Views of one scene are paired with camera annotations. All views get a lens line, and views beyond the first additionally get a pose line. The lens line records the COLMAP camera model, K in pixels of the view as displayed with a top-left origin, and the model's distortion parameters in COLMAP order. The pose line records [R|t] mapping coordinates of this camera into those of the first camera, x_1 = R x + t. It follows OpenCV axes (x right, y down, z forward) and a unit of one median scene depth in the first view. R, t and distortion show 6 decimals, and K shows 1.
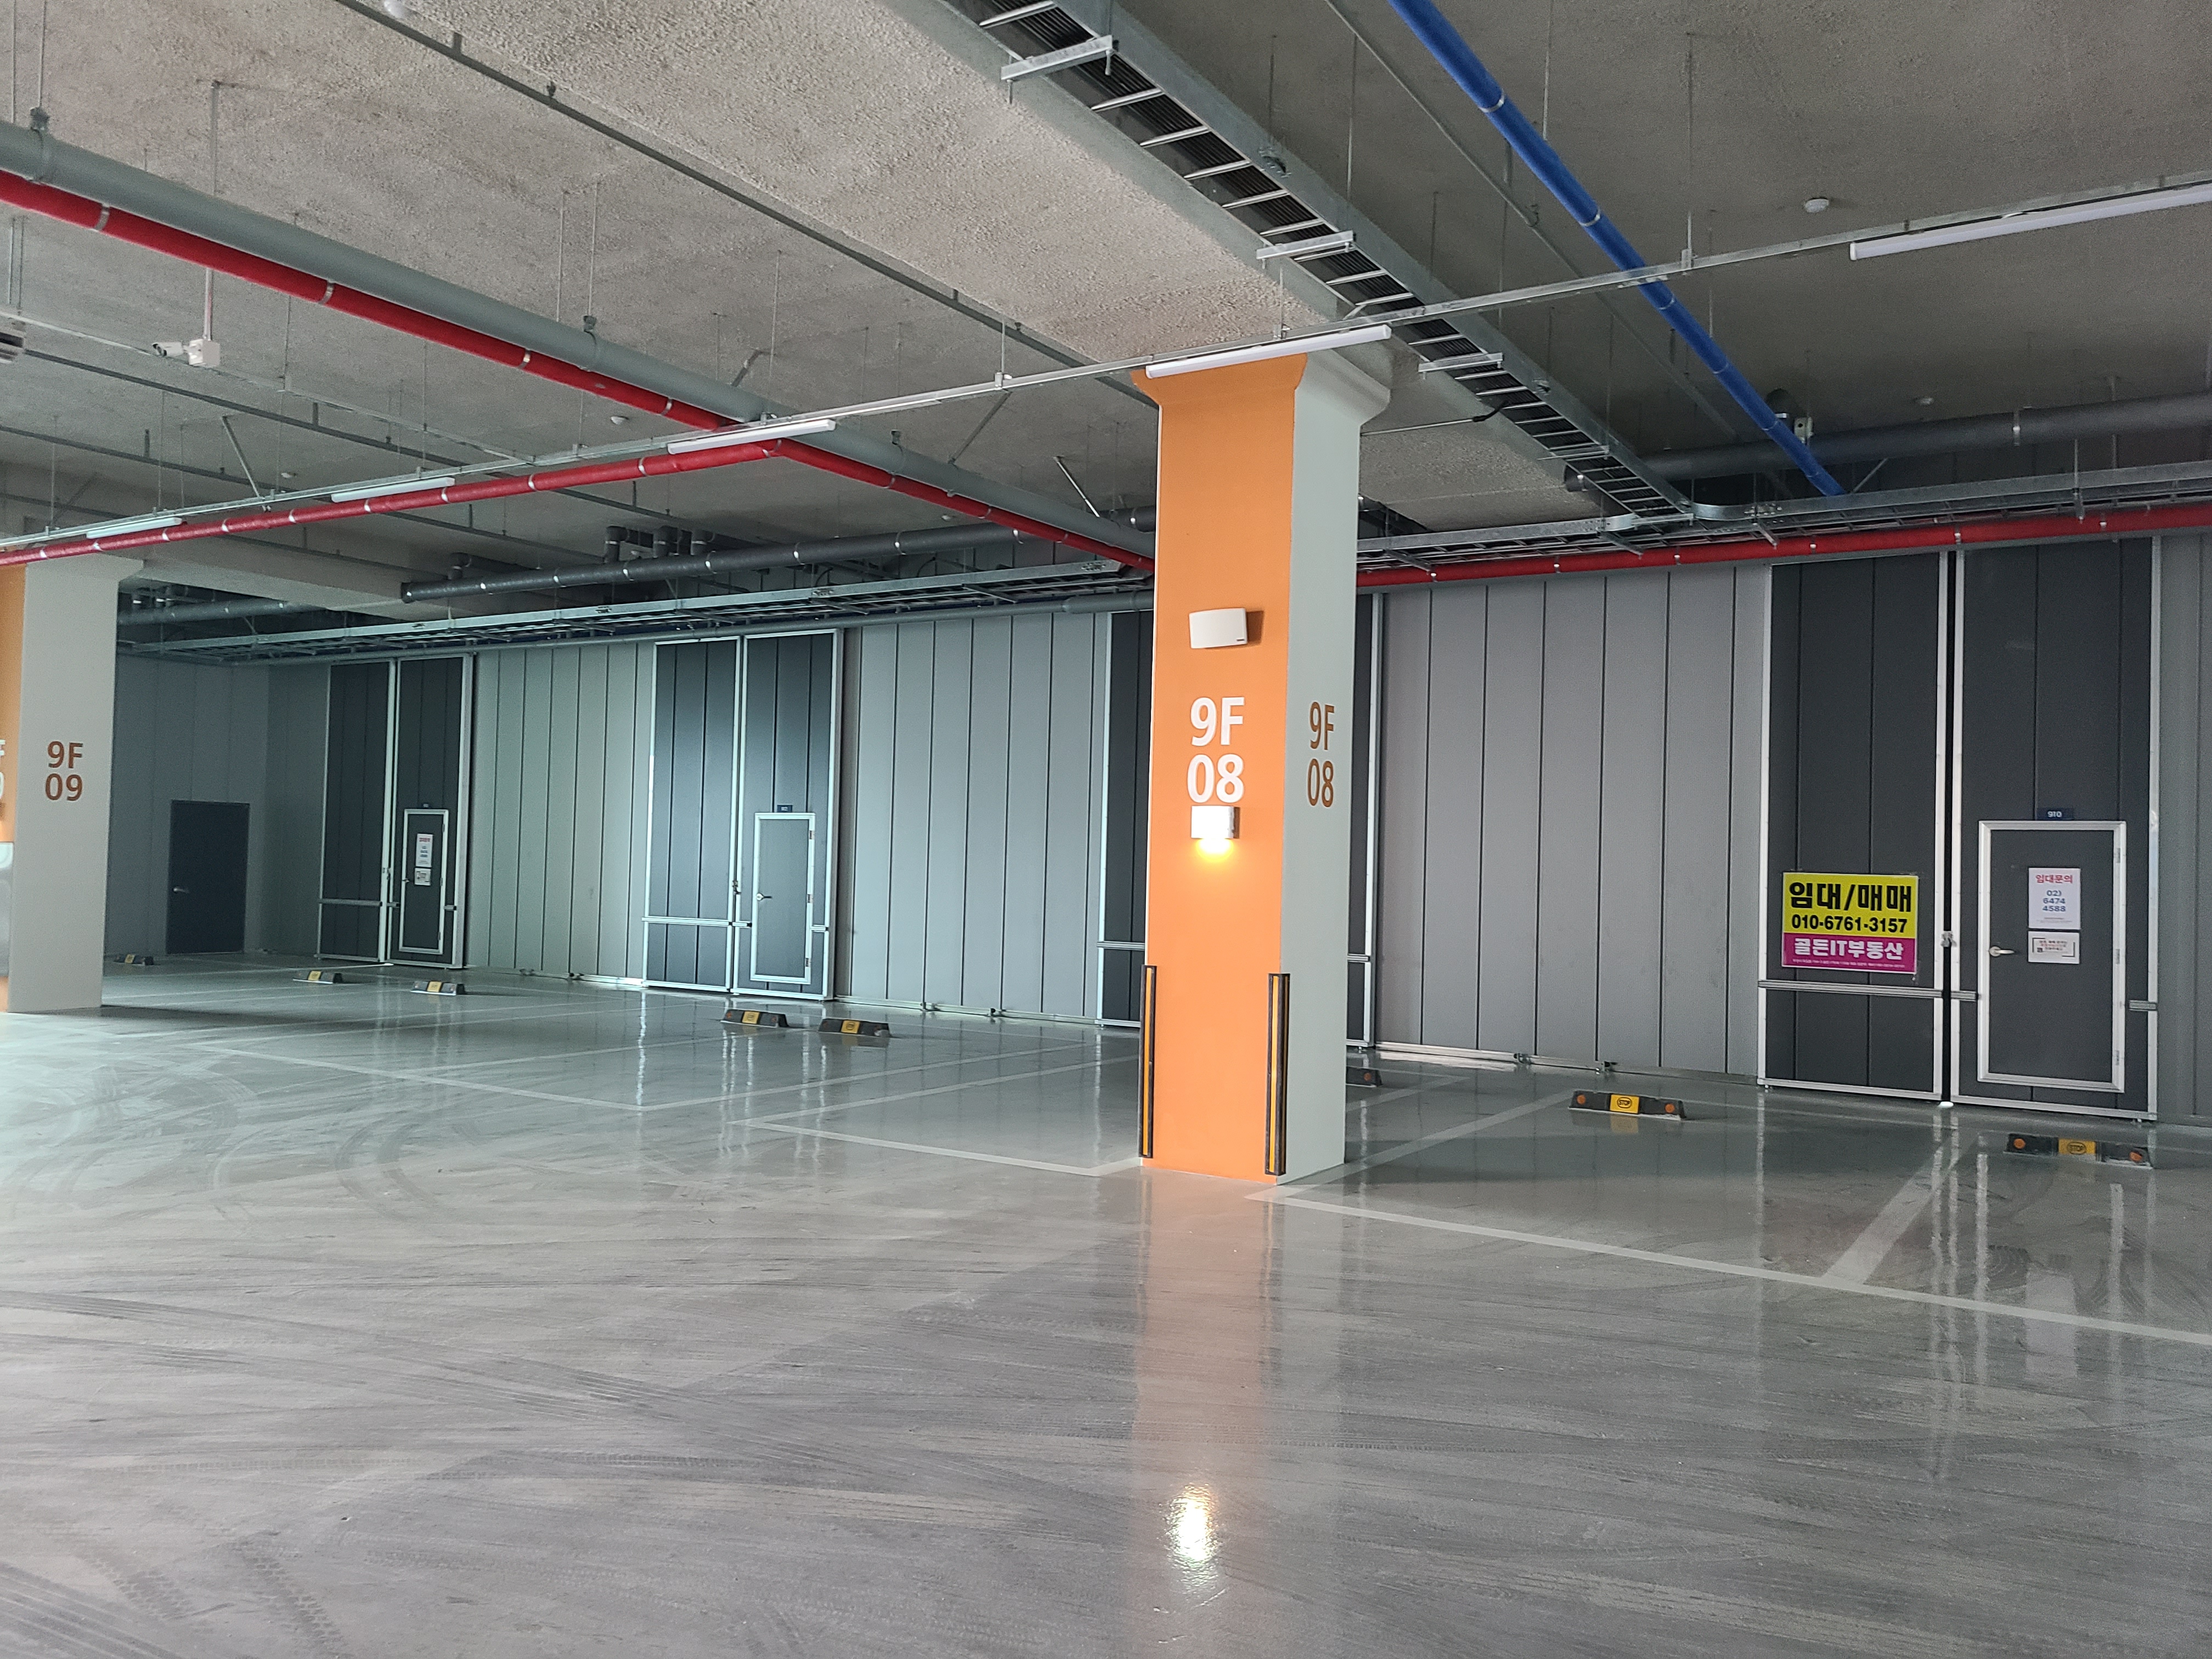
lens RADIAL K [[1650.4, 0, 1106.0], [0, 1650.4, 829.5], [0, 0, 1]] dist [0.095621, 0.000590]
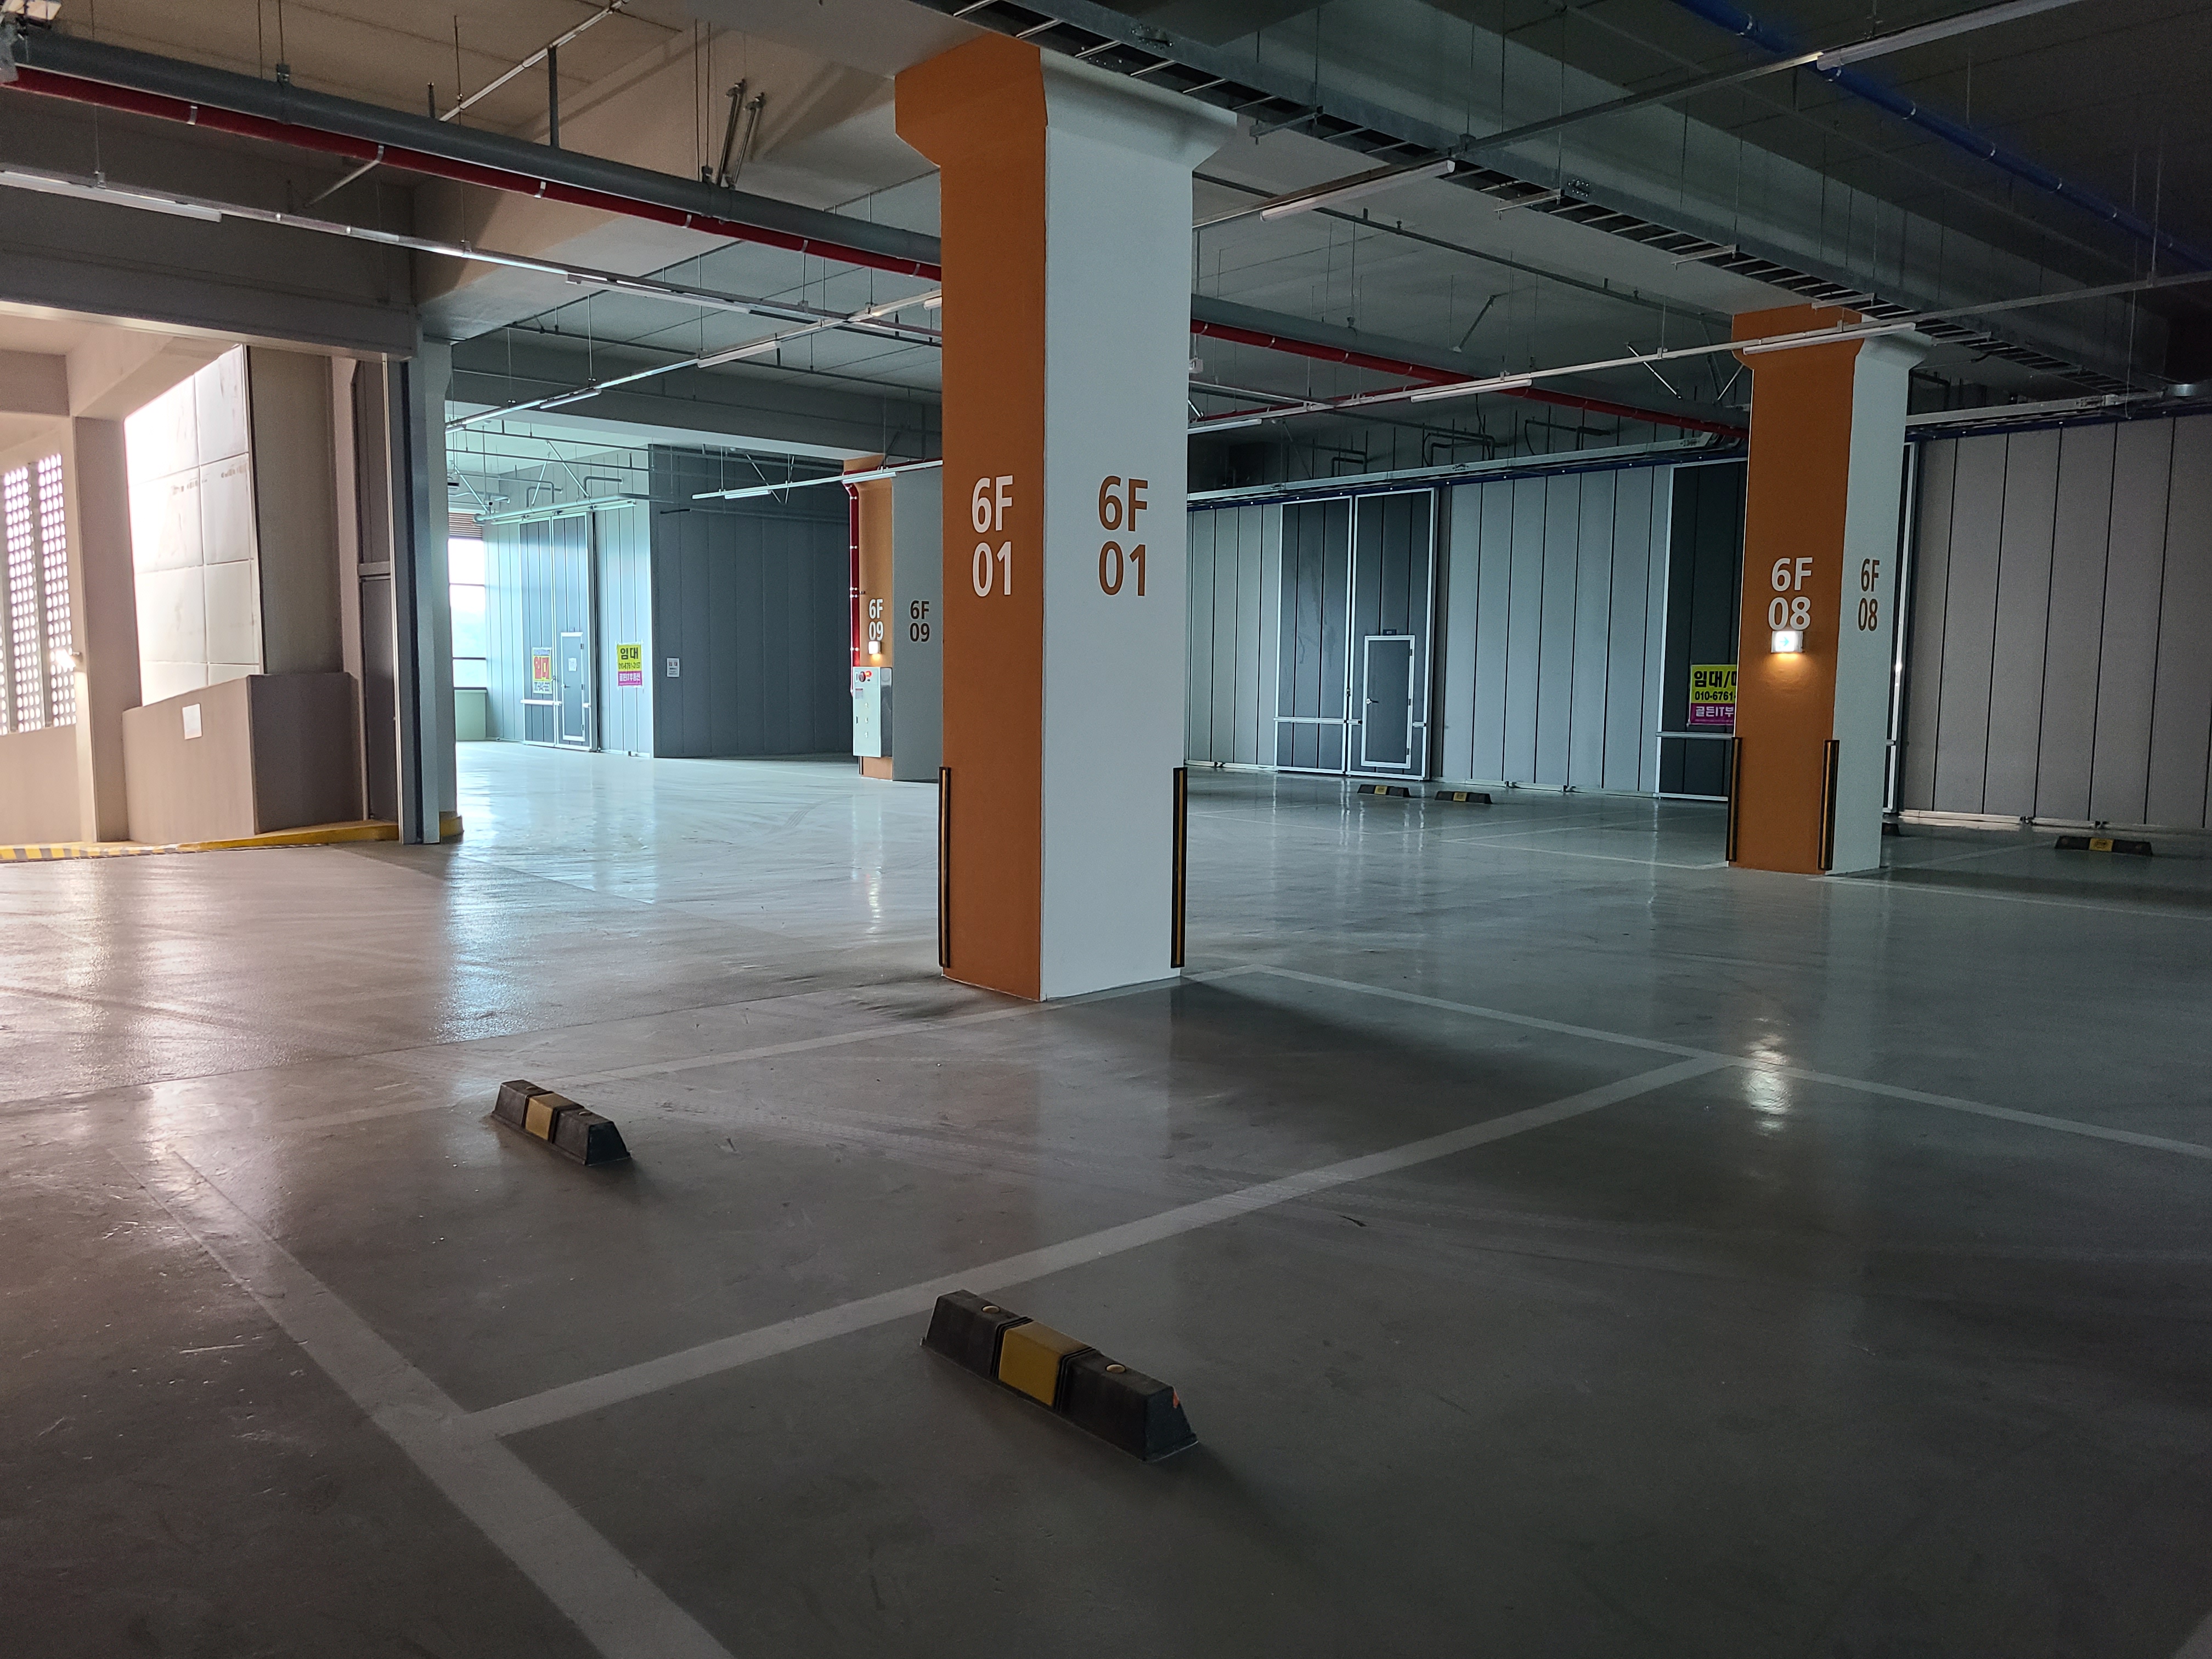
lens RADIAL K [[1650.4, 0, 1106.0], [0, 1650.4, 829.5], [0, 0, 1]] dist [0.095621, 0.000590]
pose [[0.962093, 0.010446, -0.272520, -0.054389], [0.020847, 0.993525, 0.111682, -0.008852], [0.271922, -0.113129, 0.955646, -0.313797]]
